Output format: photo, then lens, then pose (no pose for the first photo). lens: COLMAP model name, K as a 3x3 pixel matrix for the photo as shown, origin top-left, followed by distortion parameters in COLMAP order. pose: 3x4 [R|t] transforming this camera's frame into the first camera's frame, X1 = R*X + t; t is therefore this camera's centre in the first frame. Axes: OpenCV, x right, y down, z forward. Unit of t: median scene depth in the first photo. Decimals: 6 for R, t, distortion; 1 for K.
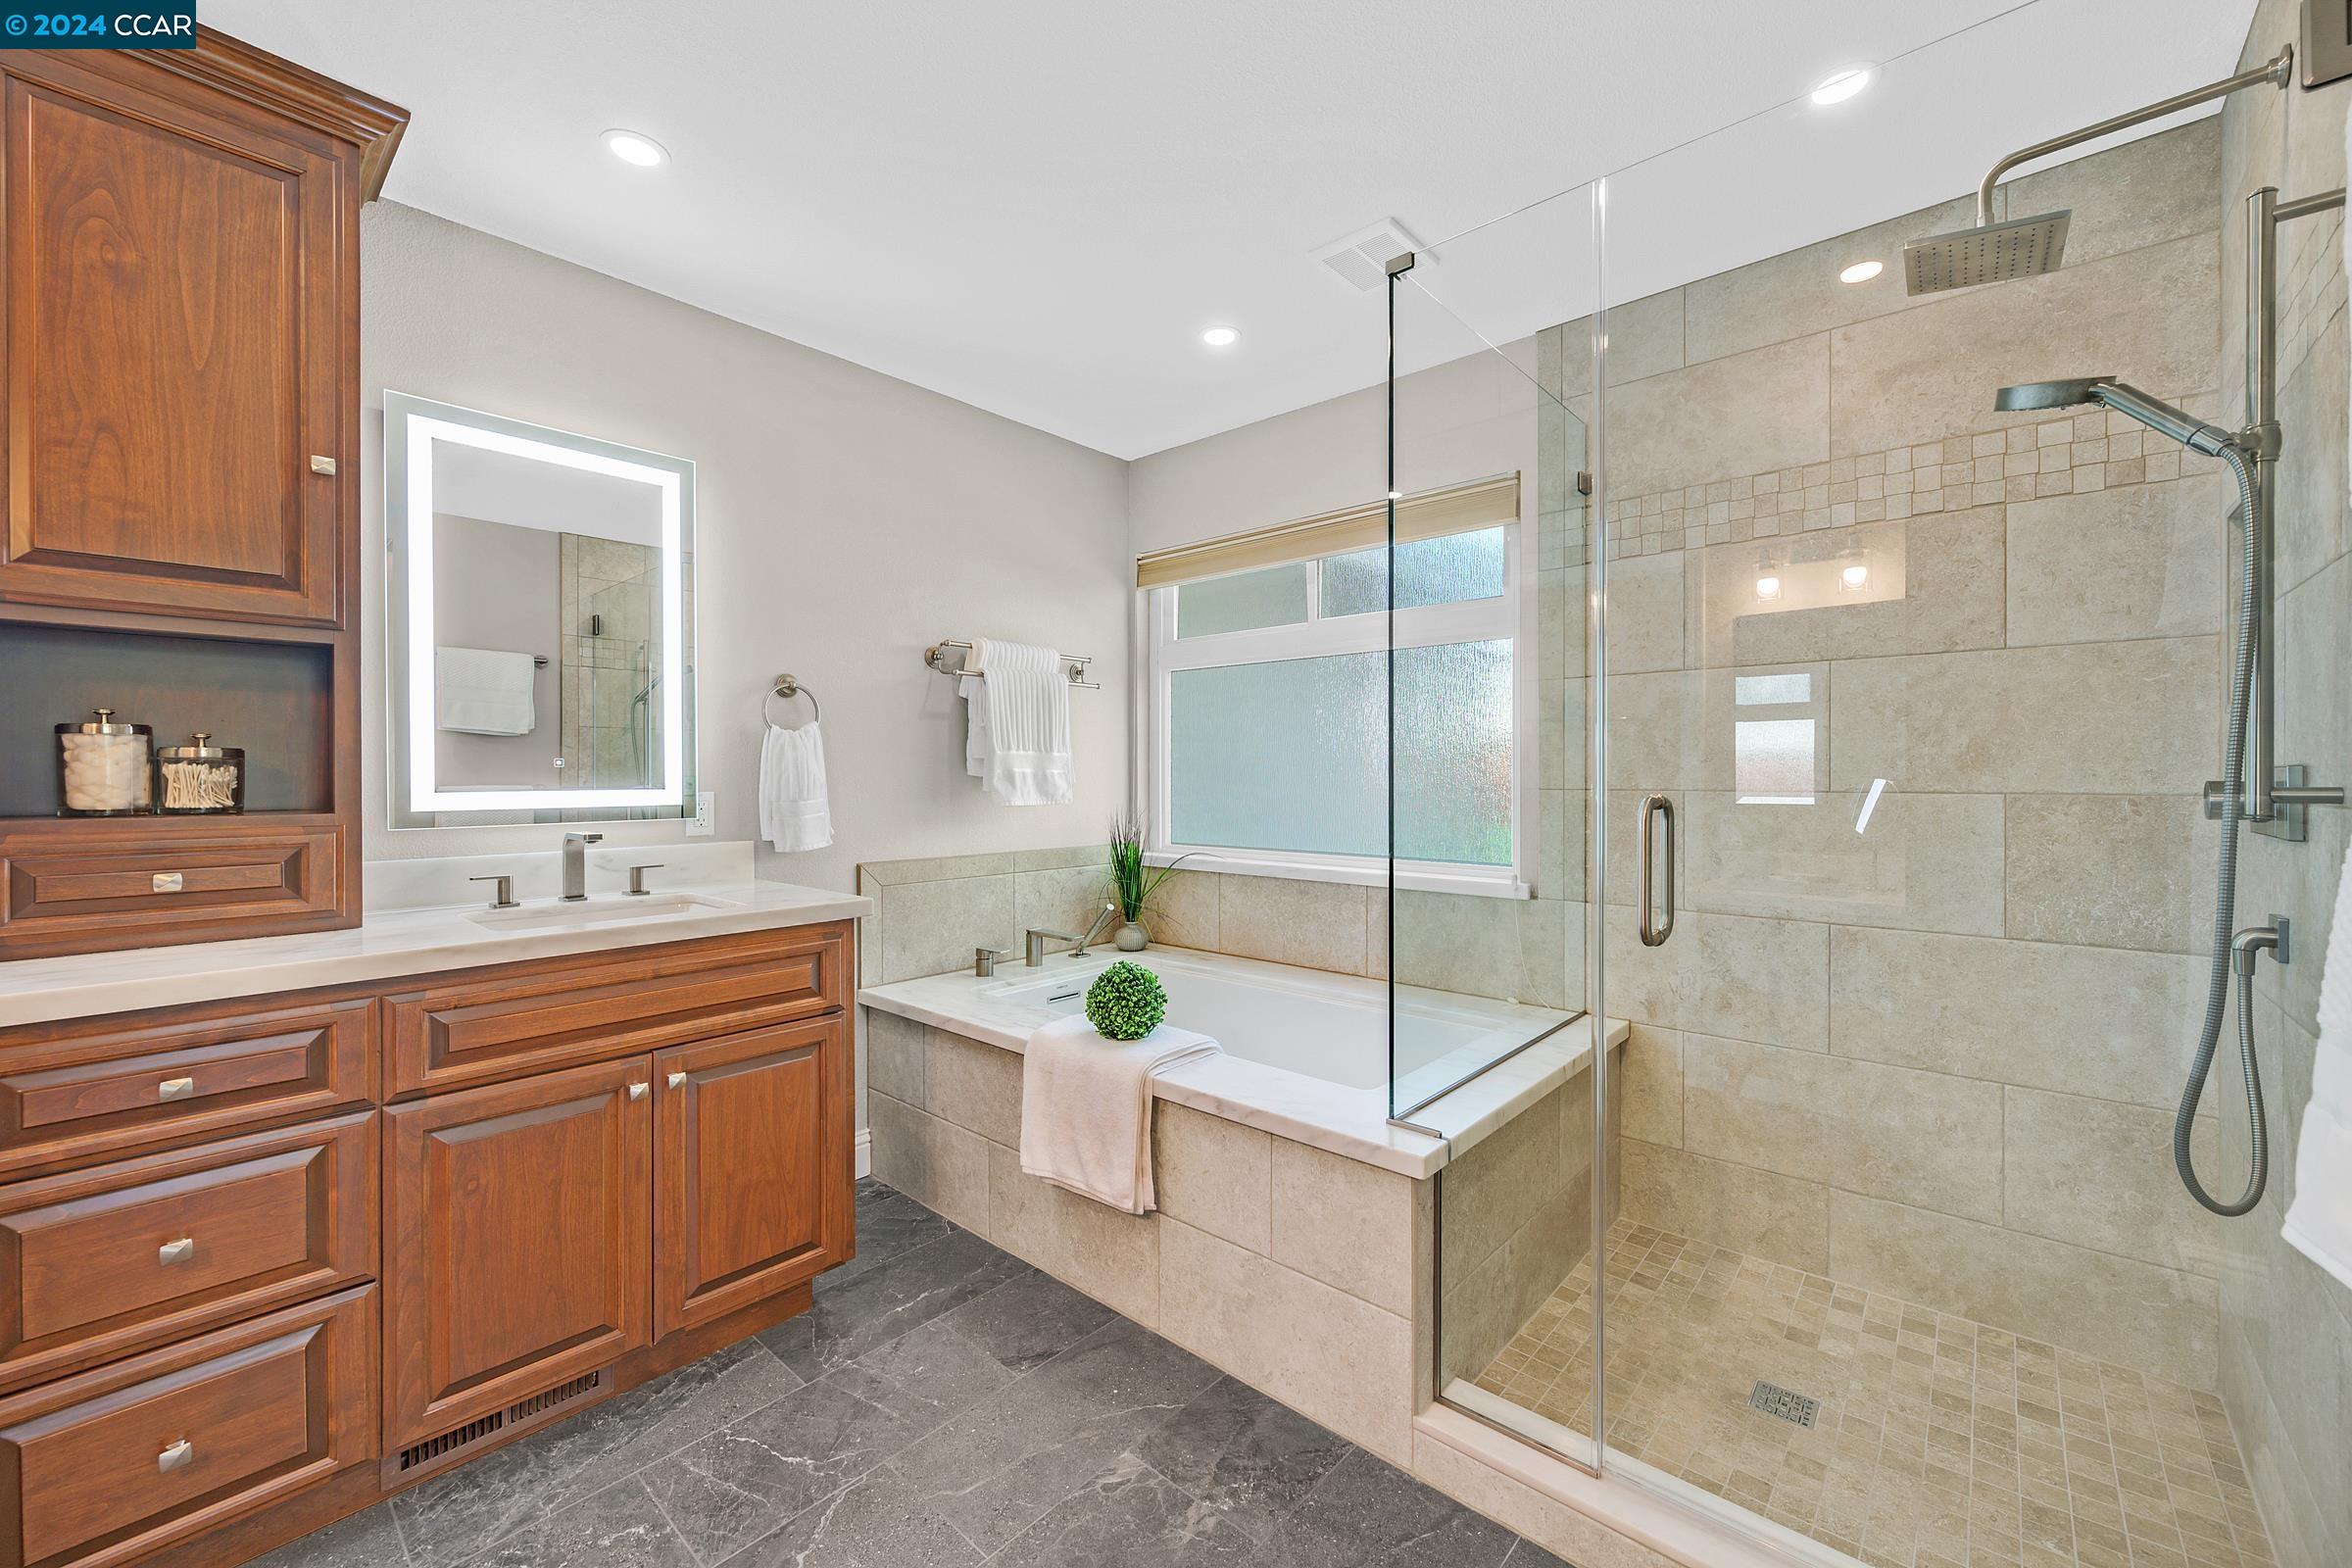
lens RADIAL K [[933.6, 0, 1194.1], [0, 933.6, 774.6], [0, 0, 1]] dist [-0.000515, 0.000180]
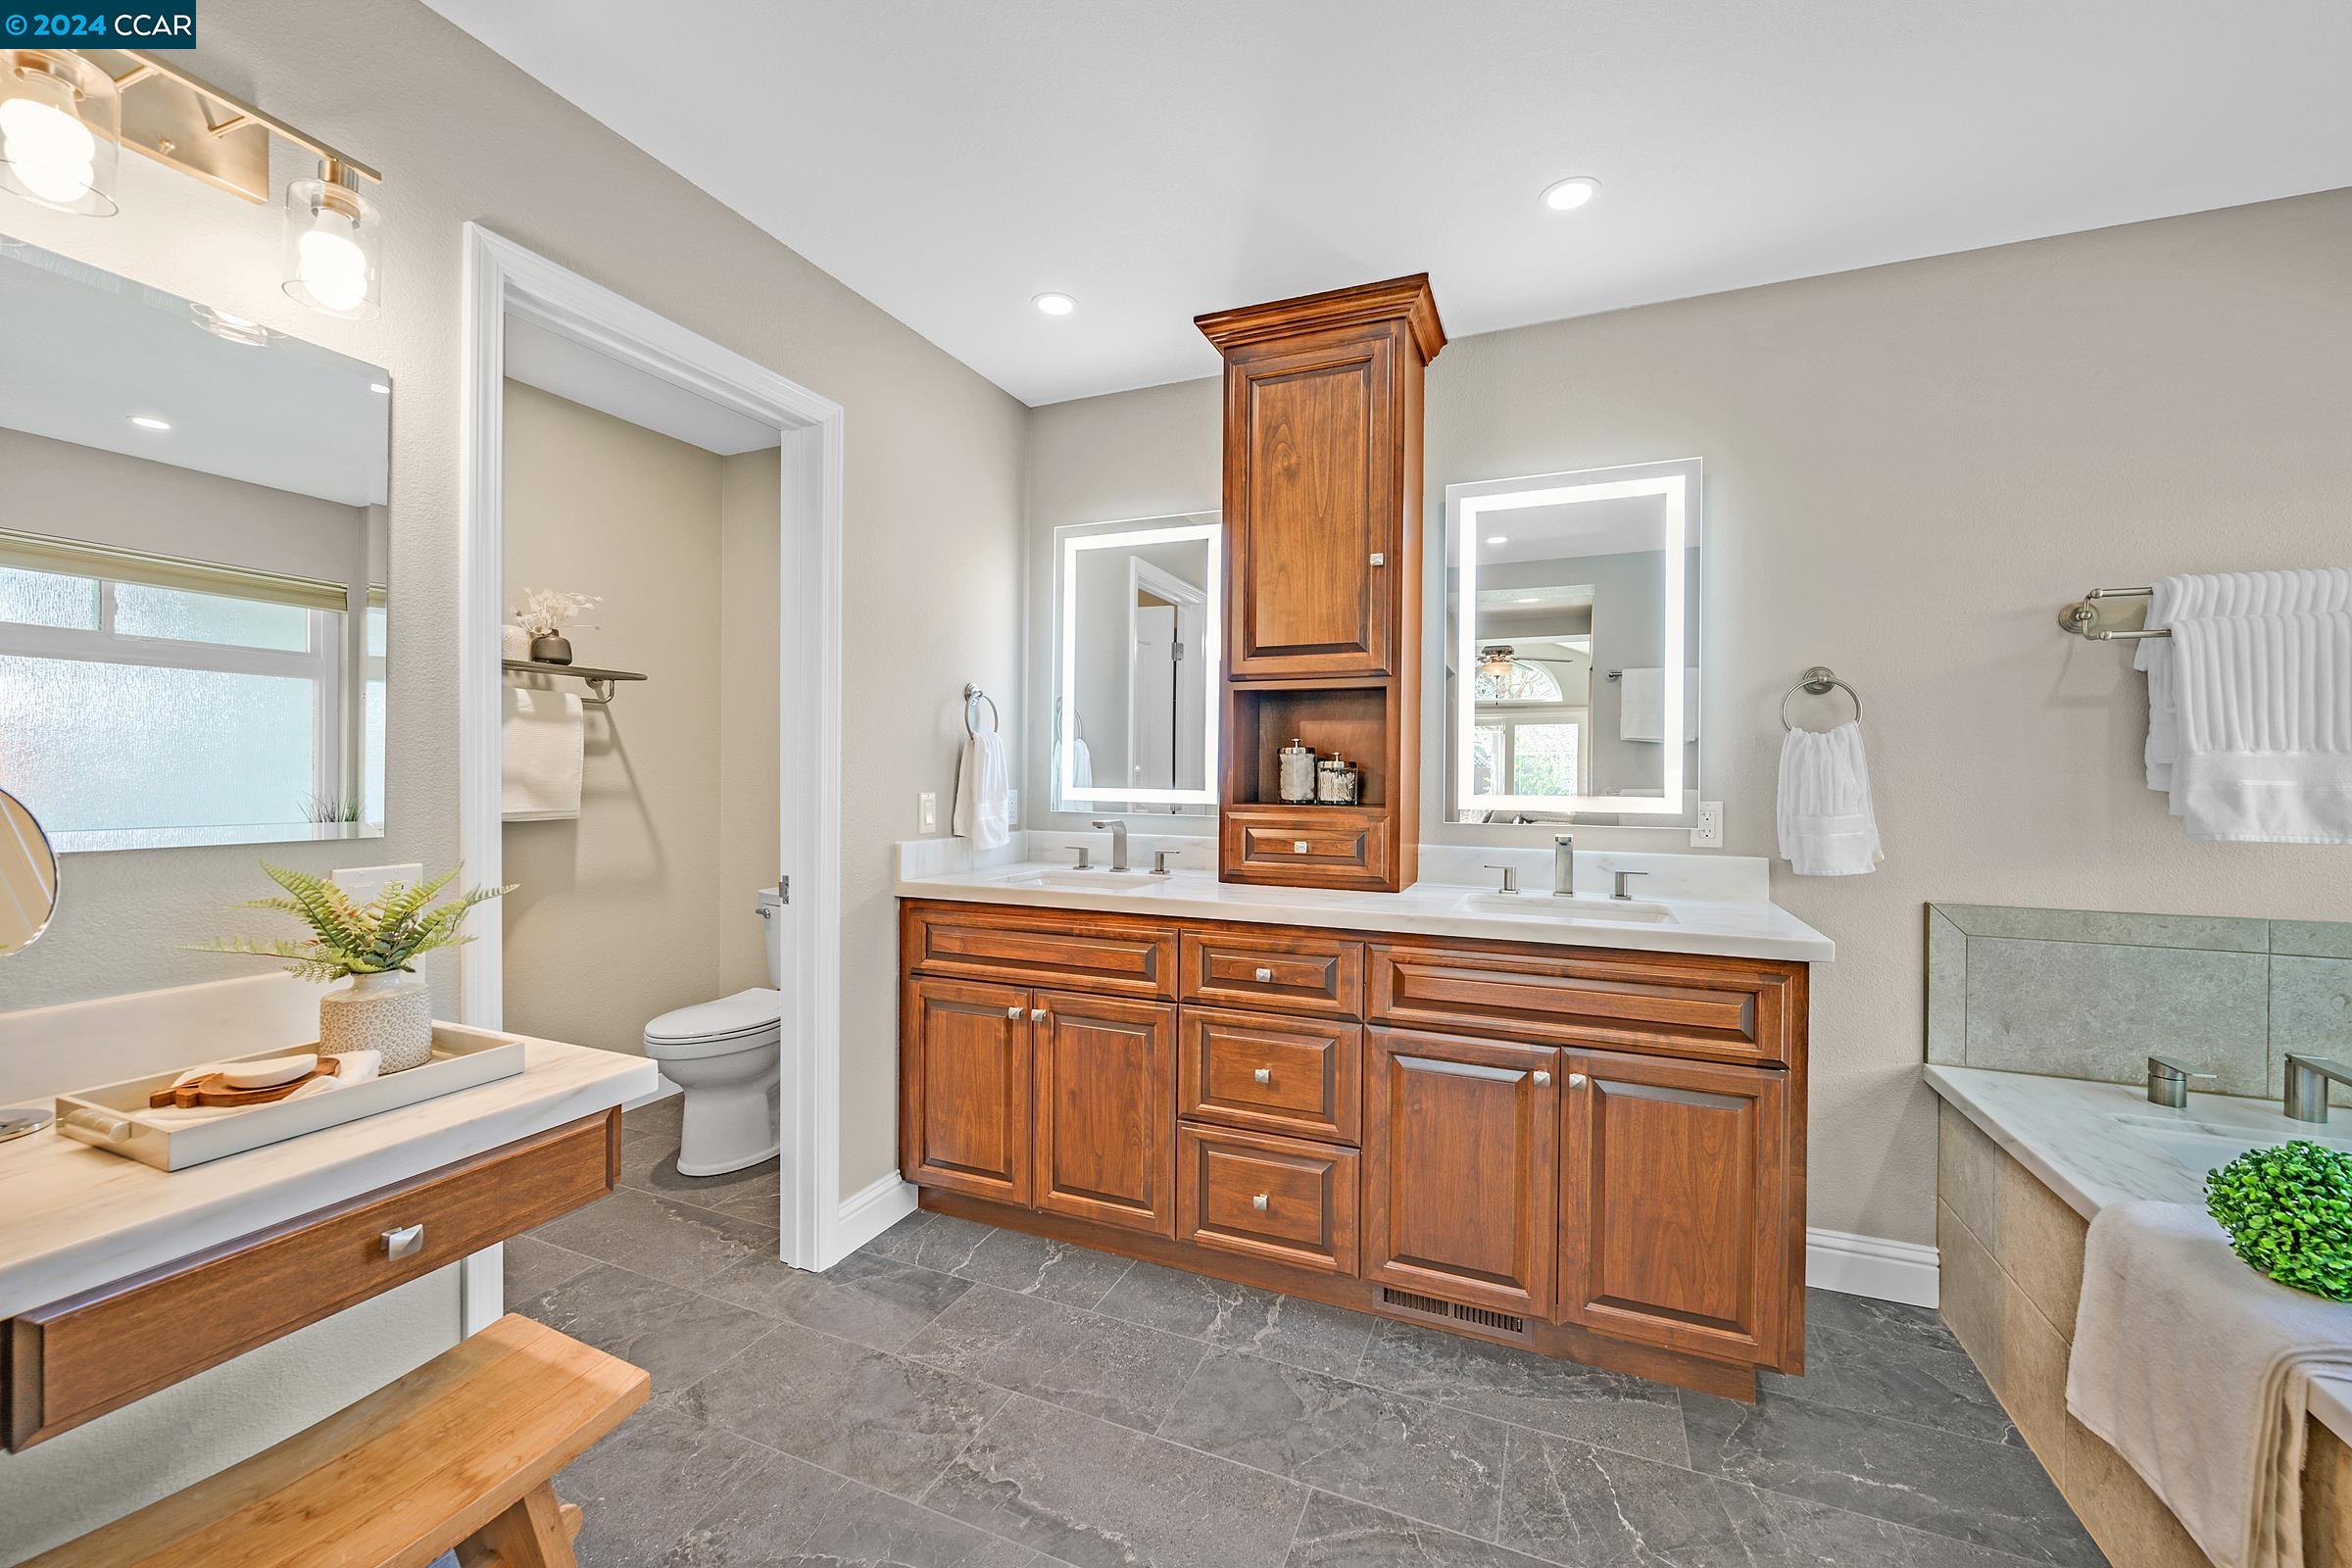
lens RADIAL K [[933.6, 0, 1186.1], [0, 933.6, 777.2], [0, 0, 1]] dist [-0.000515, 0.000180]
pose [[0.311129, 0.006694, -0.950344, 0.284382], [-0.010410, 0.999939, 0.003635, -0.005819], [0.950311, 0.008762, 0.311180, 0.267018]]
